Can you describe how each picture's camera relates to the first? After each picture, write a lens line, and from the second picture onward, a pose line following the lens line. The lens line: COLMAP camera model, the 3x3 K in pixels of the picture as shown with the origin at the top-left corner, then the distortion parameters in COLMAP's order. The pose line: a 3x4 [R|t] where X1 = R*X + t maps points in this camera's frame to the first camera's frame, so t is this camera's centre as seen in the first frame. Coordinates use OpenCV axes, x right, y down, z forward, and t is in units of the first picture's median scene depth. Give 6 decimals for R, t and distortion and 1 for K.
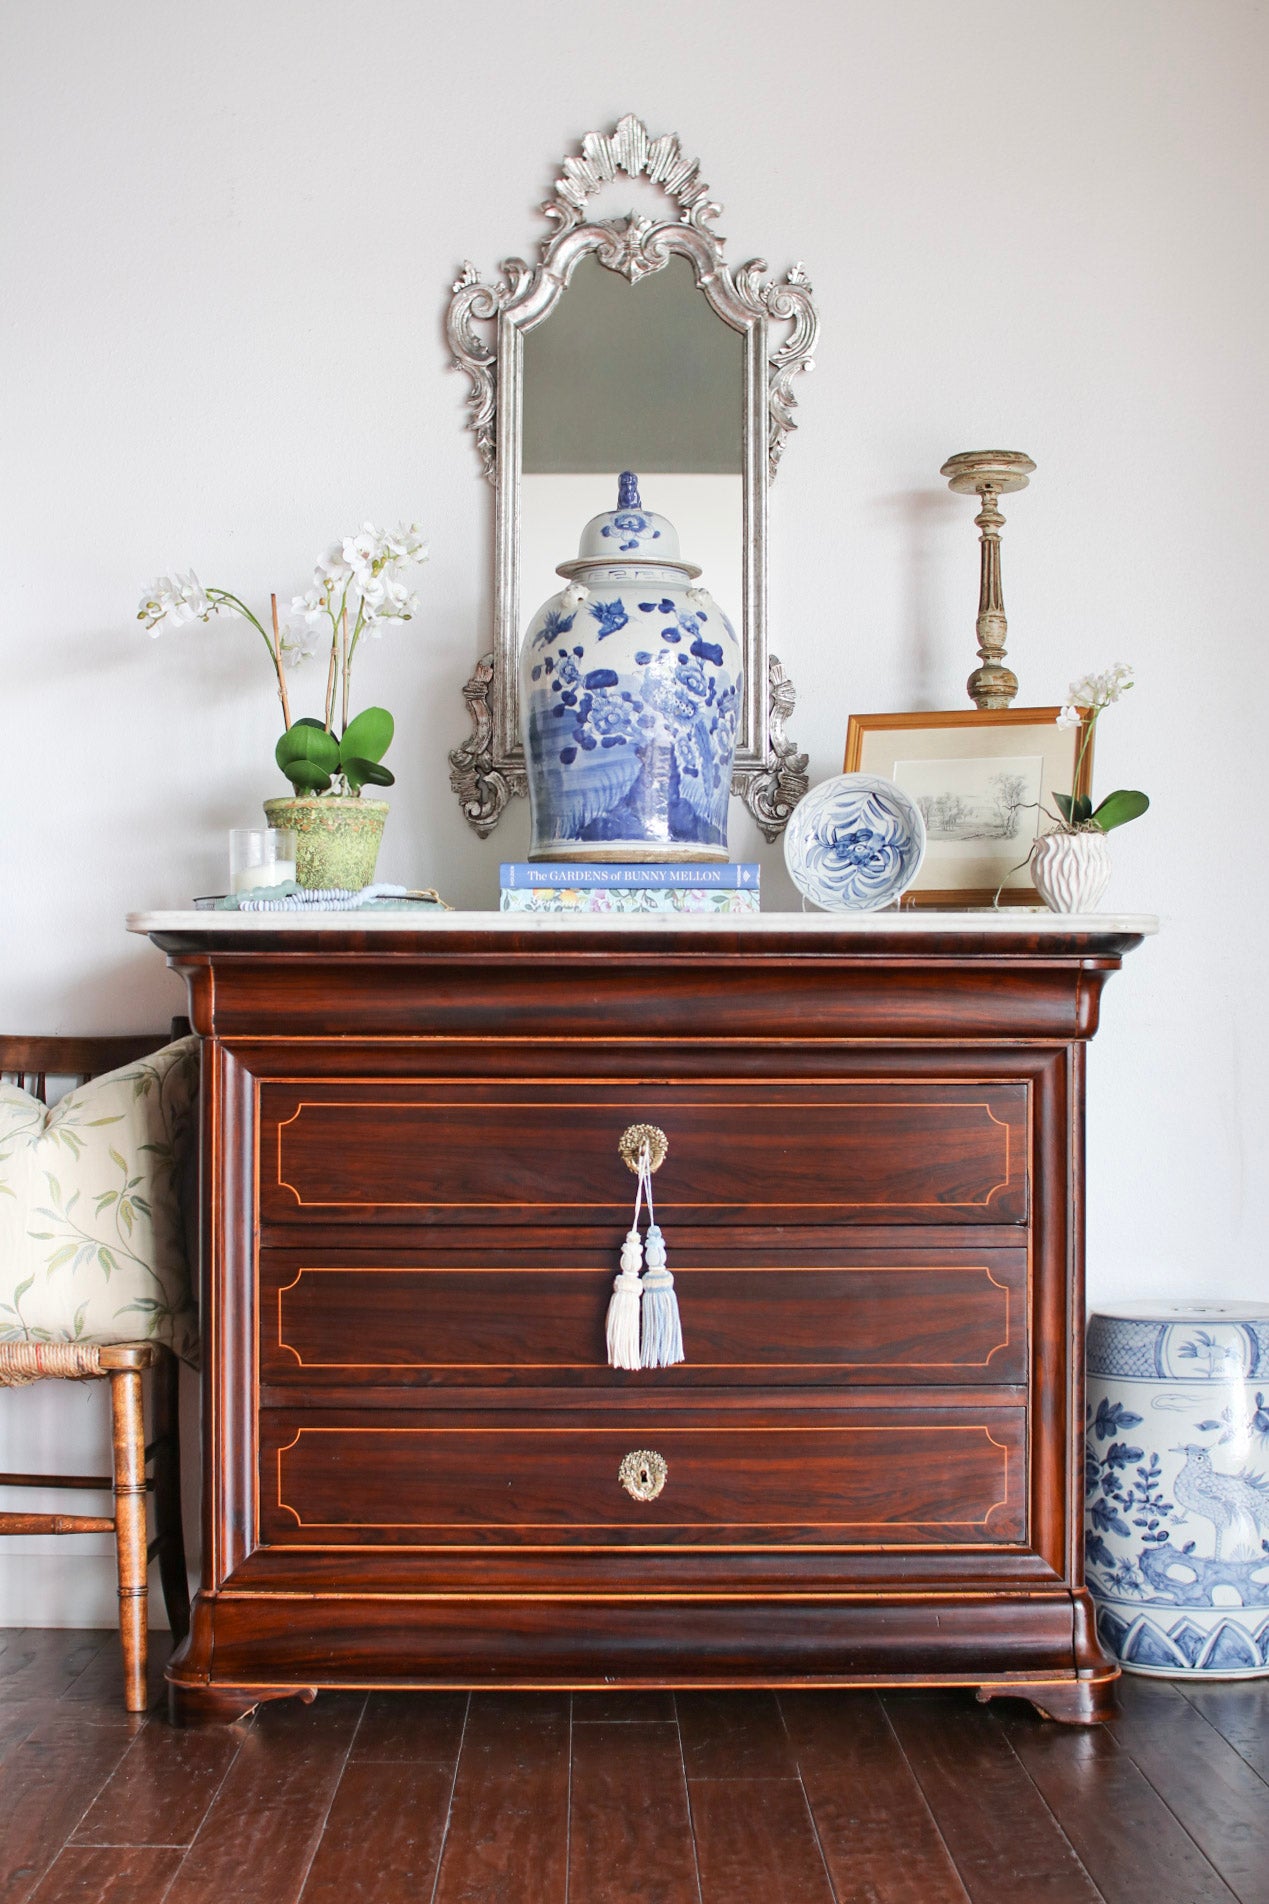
lens RADIAL K [[2702.1, 0, 634.5], [0, 2702.1, 952.0], [0, 0, 1]] dist [-0.185961, 0.282630]
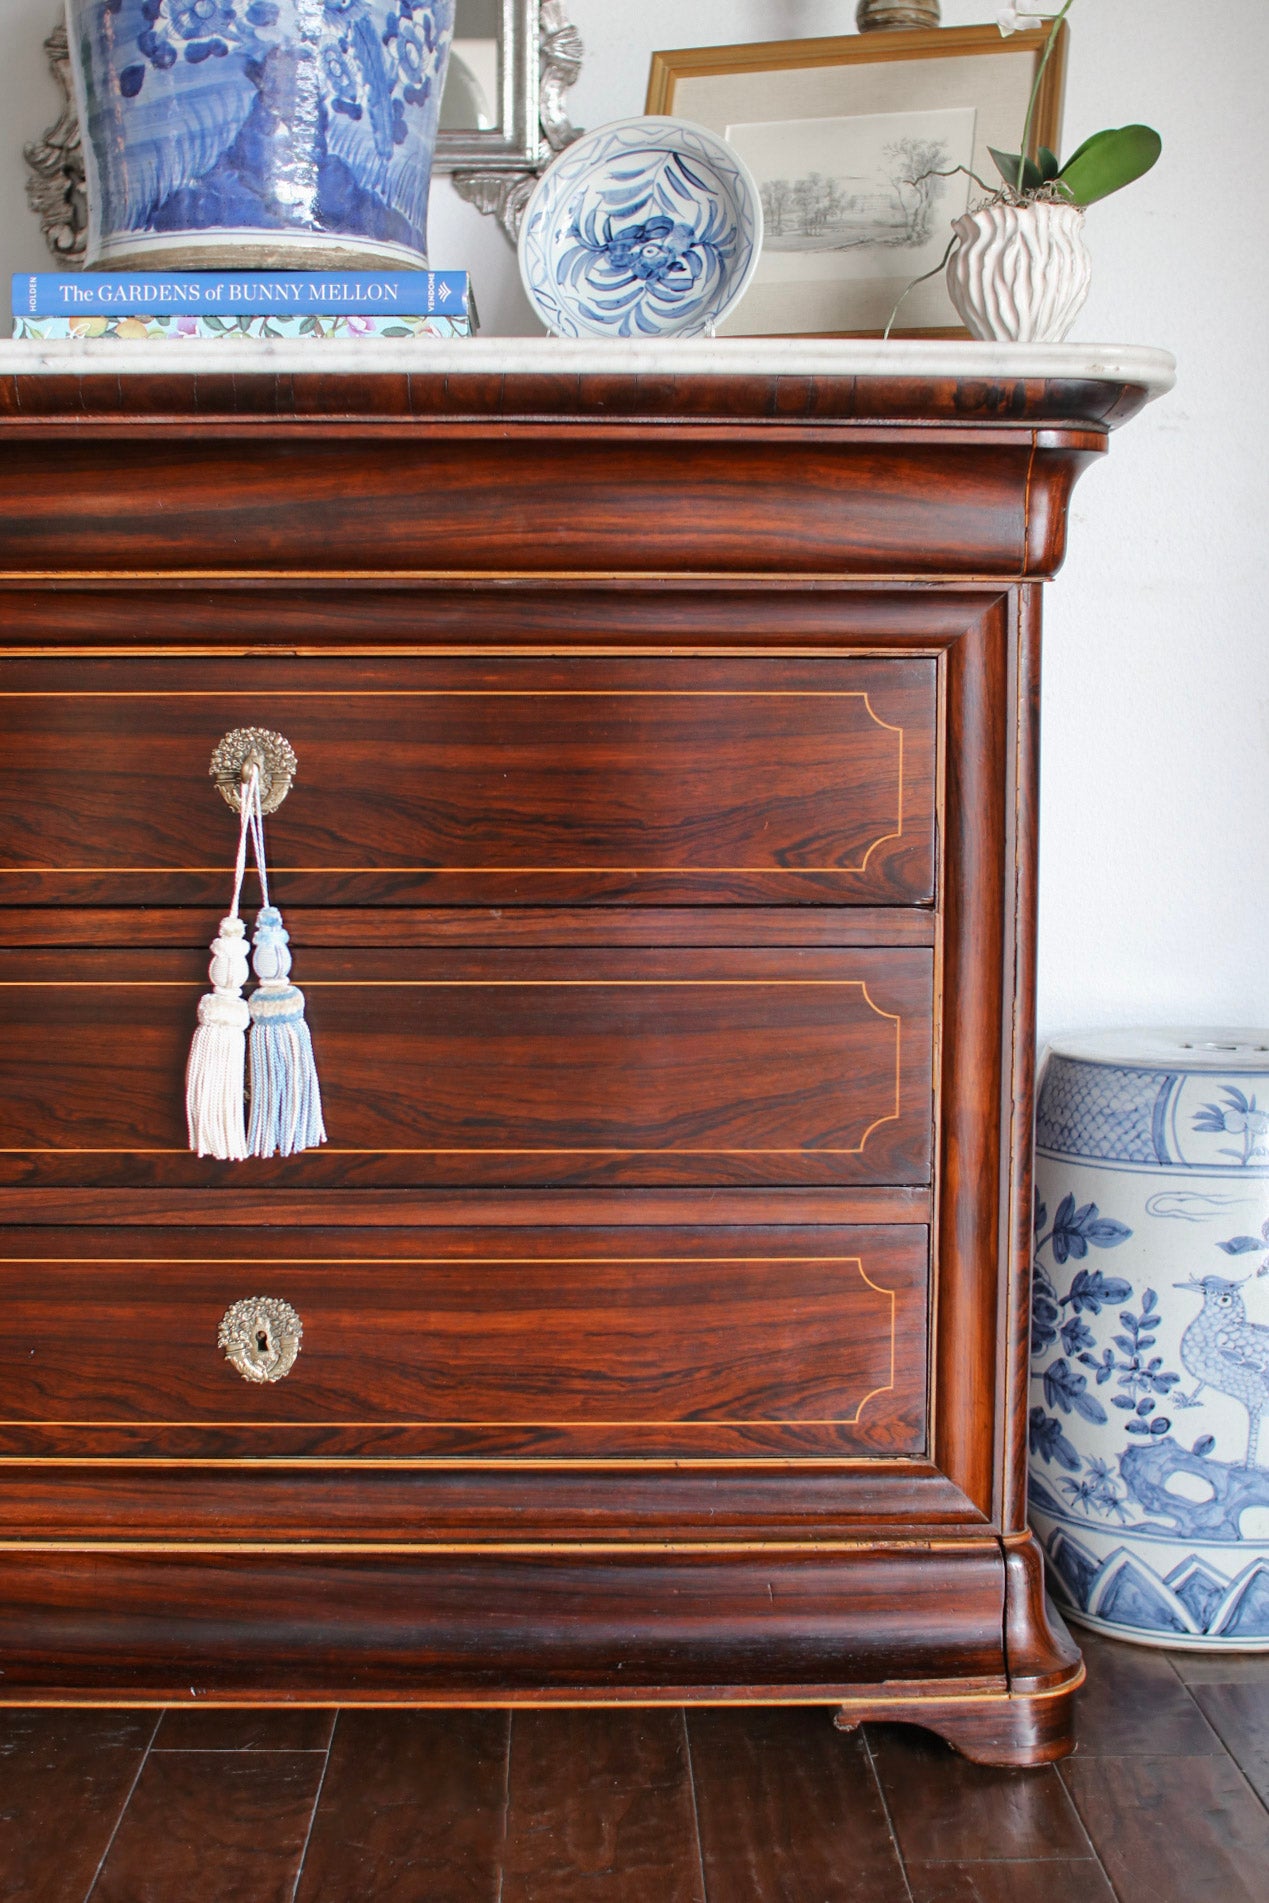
lens RADIAL K [[2700.6, 0, 634.5], [0, 2700.6, 951.5], [0, 0, 1]] dist [-0.185961, 0.282630]
pose [[0.999980, 0.000402, 0.006238, 0.077919], [-0.001150, 0.992733, 0.120336, 0.041807], [-0.006144, -0.120340, 0.992714, 0.426997]]
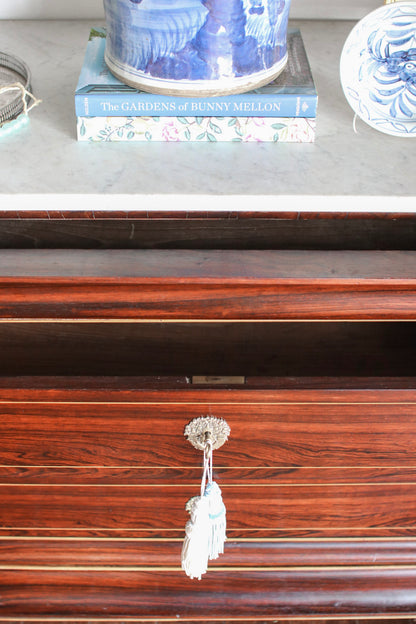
lens RADIAL K [[947.8, 0, 191.6], [0, 947.8, 286.5], [0, 0, 1]] dist [-0.167460, 0.183795]
pose [[0.999818, 0.012373, -0.014506, 0.002774], [-0.000792, 0.787118, 0.616802, -0.202350], [0.019049, -0.616678, 0.786985, 0.661420]]
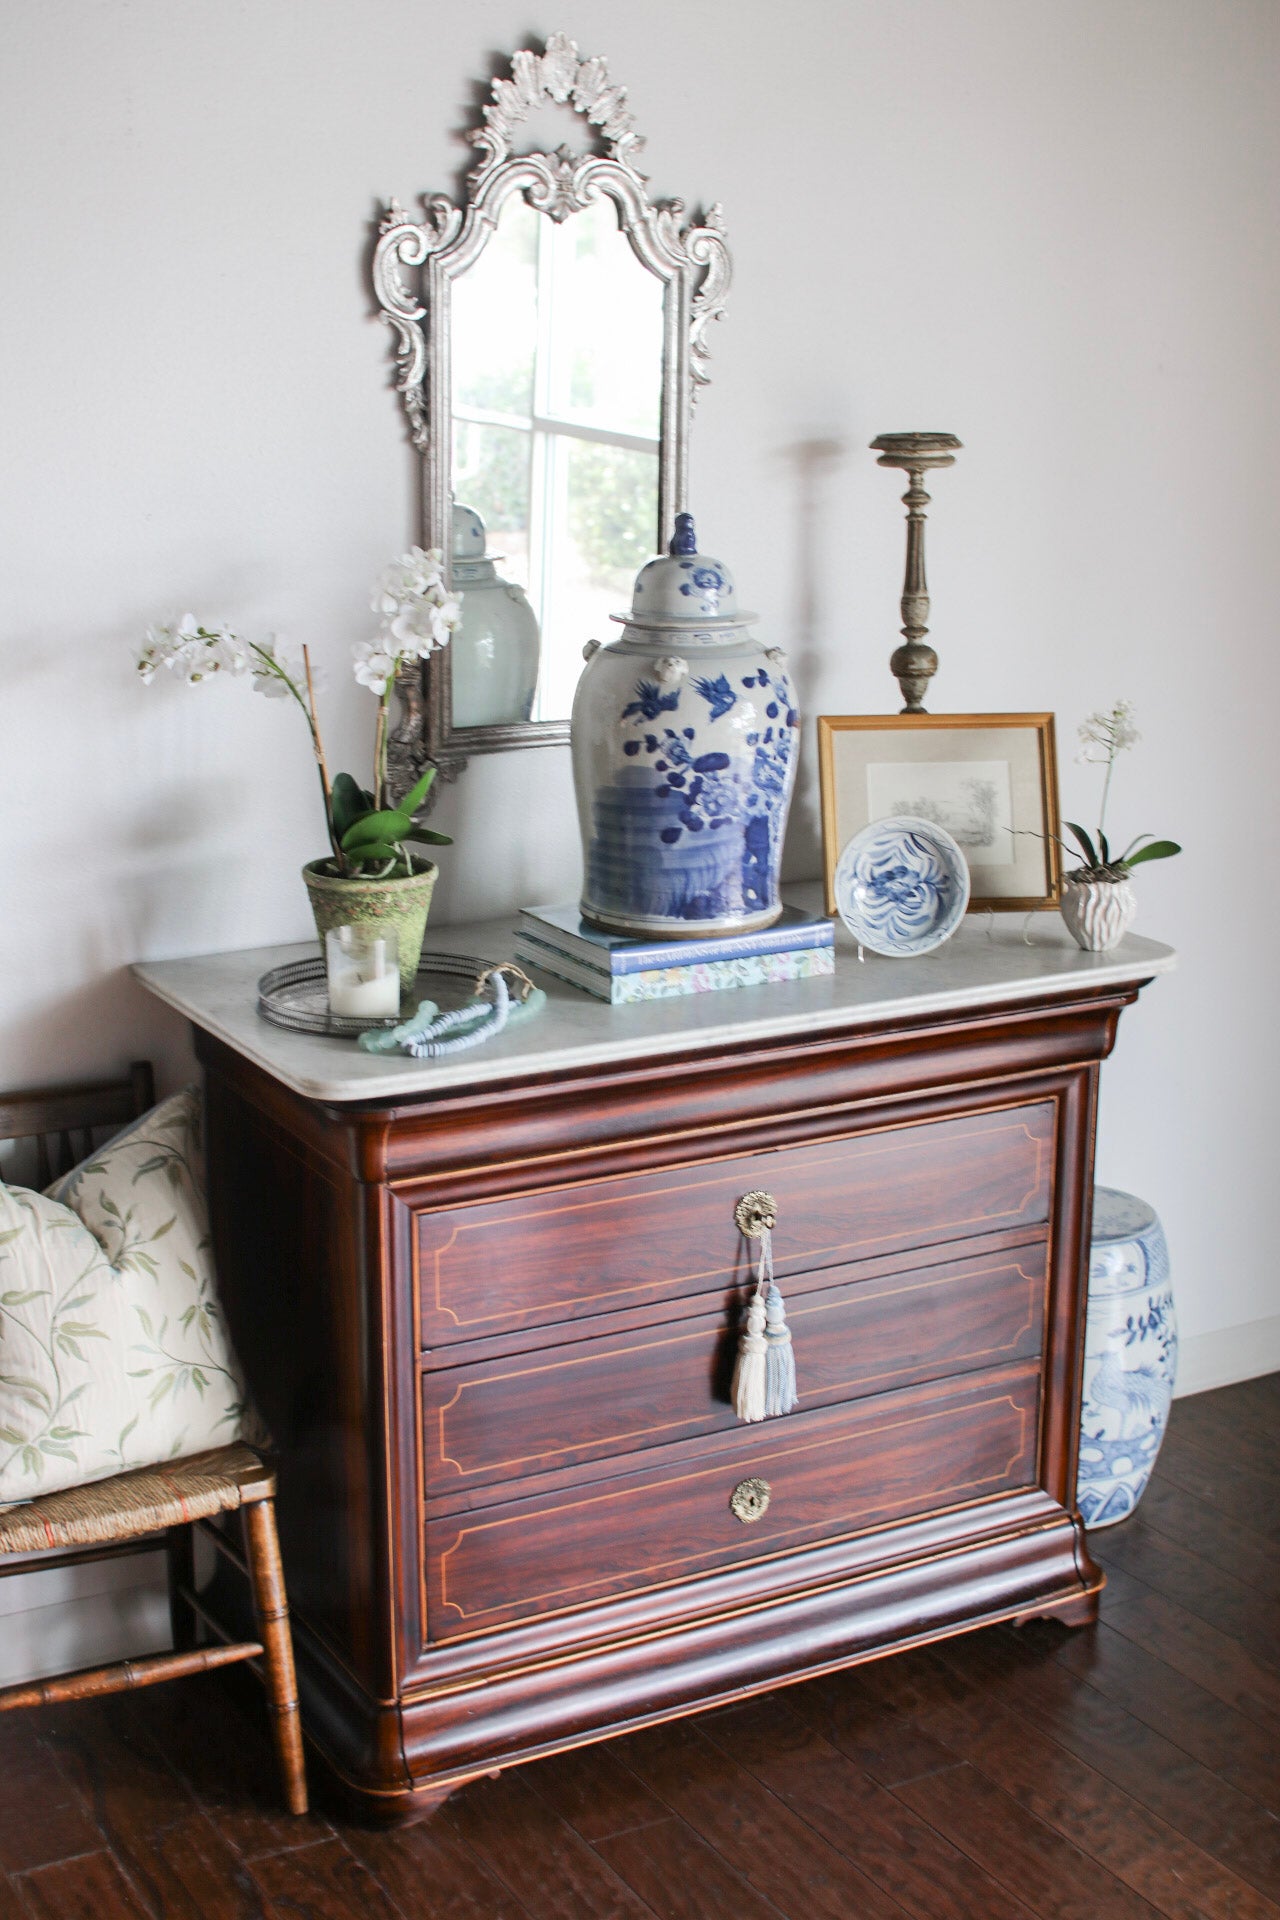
lens RADIAL K [[2684.4, 0, 640.0], [0, 2684.4, 960.0], [0, 0, 1]] dist [-0.176605, 0.212138]
pose [[0.880753, -0.115968, 0.459157, -0.487470], [-0.019095, 0.960069, 0.279109, -0.301320], [-0.473190, -0.254594, 0.843370, 0.173630]]
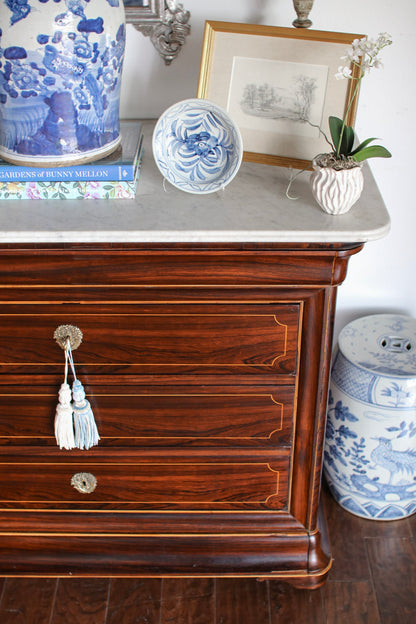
lens RADIAL K [[885.5, 0, 208.0], [0, 885.5, 312.0], [0, 0, 1]] dist [-0.185961, 0.282630]
pose [[0.999745, 0.007520, -0.021313, 0.100080], [0.005345, 0.837620, 0.546227, -0.235690], [0.021960, -0.546201, 0.837366, 0.538248]]
